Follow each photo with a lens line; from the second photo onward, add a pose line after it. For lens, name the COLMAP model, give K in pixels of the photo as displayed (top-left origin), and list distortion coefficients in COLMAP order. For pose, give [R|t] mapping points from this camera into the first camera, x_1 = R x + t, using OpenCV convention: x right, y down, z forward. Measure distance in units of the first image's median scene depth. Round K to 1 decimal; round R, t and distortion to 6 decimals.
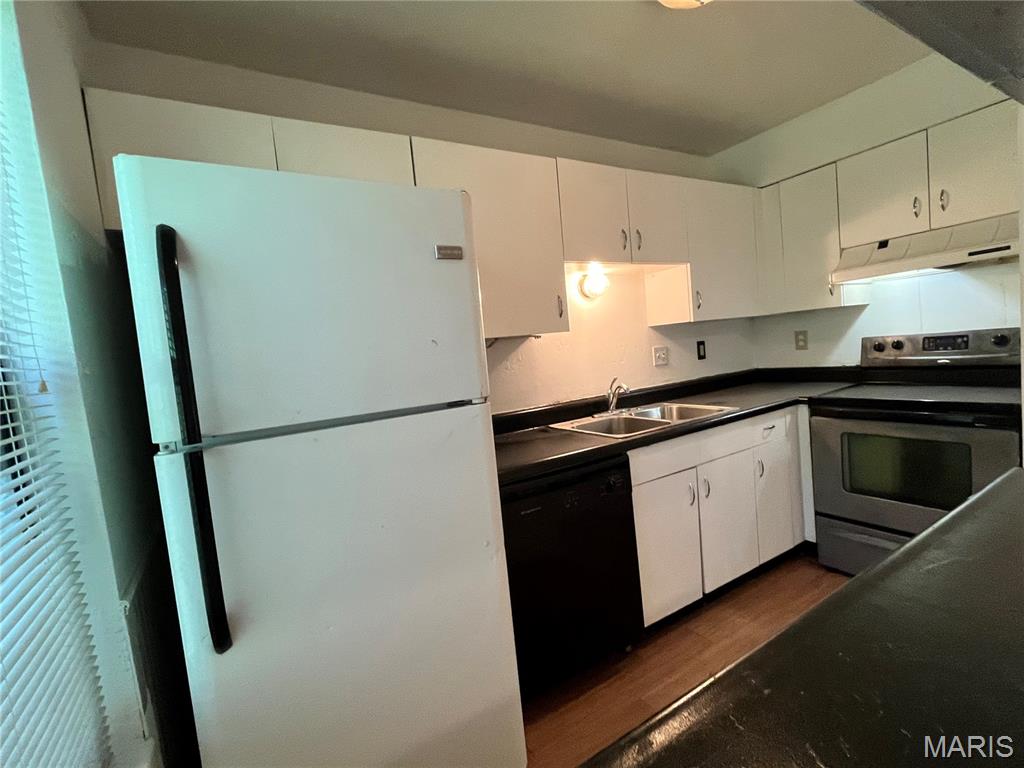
lens RADIAL K [[468.0, 0, 511.4], [0, 468.0, 386.1], [0, 0, 1]] dist [-0.011090, -0.000429]
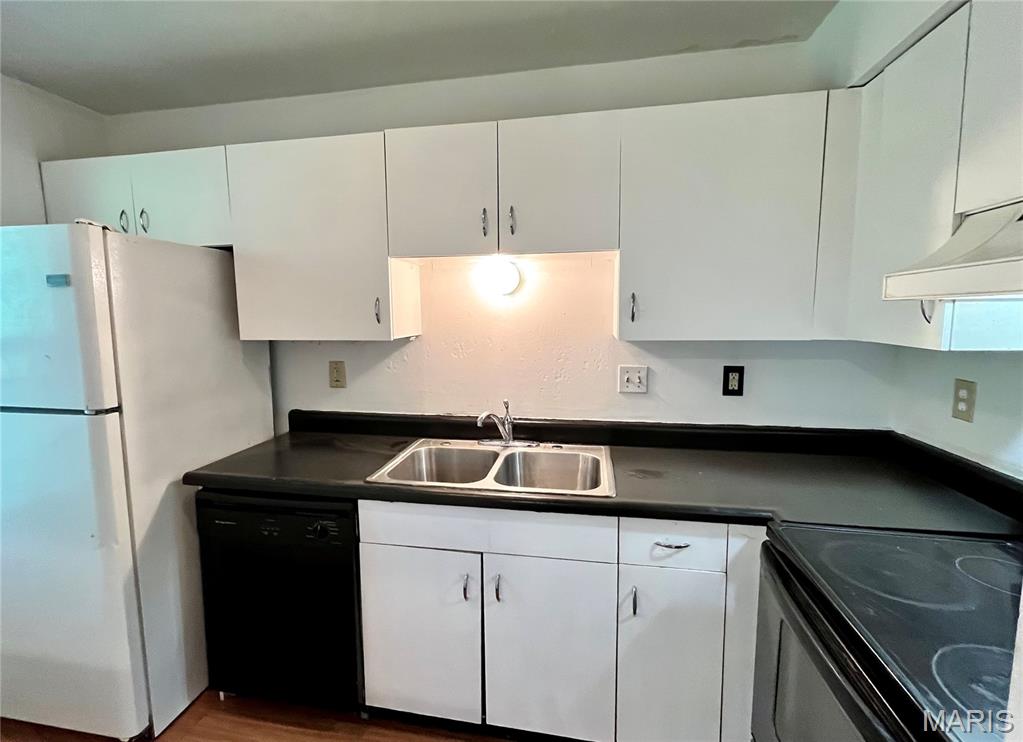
lens RADIAL K [[456.1, 0, 510.4], [0, 456.1, 365.3], [0, 0, 1]] dist [-0.003130, -0.000347]
pose [[0.747952, 0.168178, -0.642093, 0.694089], [-0.114435, 0.985556, 0.124837, -0.168465], [0.653814, -0.019895, 0.756394, 0.429329]]
